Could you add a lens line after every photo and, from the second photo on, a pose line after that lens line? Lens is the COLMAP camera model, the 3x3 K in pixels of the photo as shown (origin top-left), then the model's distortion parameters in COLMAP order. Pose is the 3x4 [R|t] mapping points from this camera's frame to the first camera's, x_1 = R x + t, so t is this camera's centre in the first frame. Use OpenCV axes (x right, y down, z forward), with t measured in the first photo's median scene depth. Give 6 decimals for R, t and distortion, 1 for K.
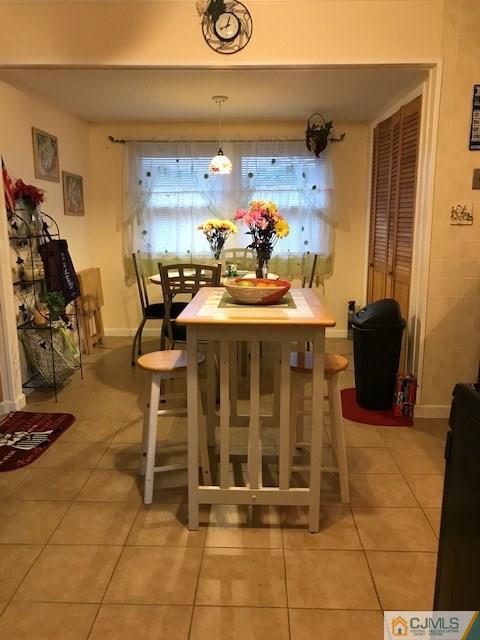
lens RADIAL K [[525.0, 0, 239.9], [0, 525.0, 319.5], [0, 0, 1]] dist [0.006204, 0.003239]
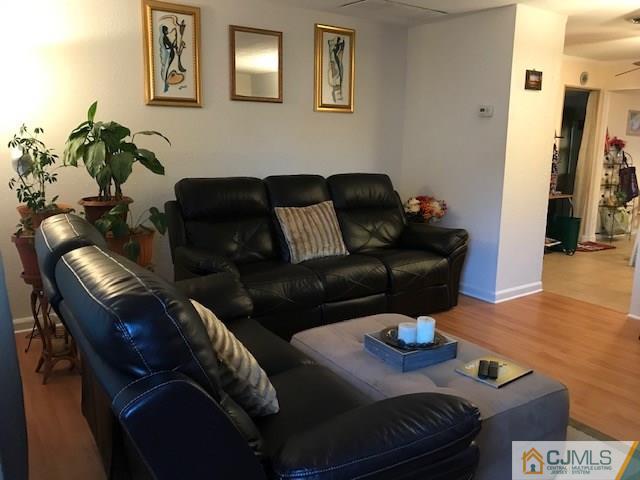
lens RADIAL K [[525.0, 0, 319.6], [0, 525.0, 240.5], [0, 0, 1]] dist [0.006204, 0.003239]
pose [[0.577534, 0.150924, -0.802294, 0.651666], [-0.180667, 0.982023, 0.054680, 0.240784], [0.796124, 0.113368, 0.594419, -1.149519]]
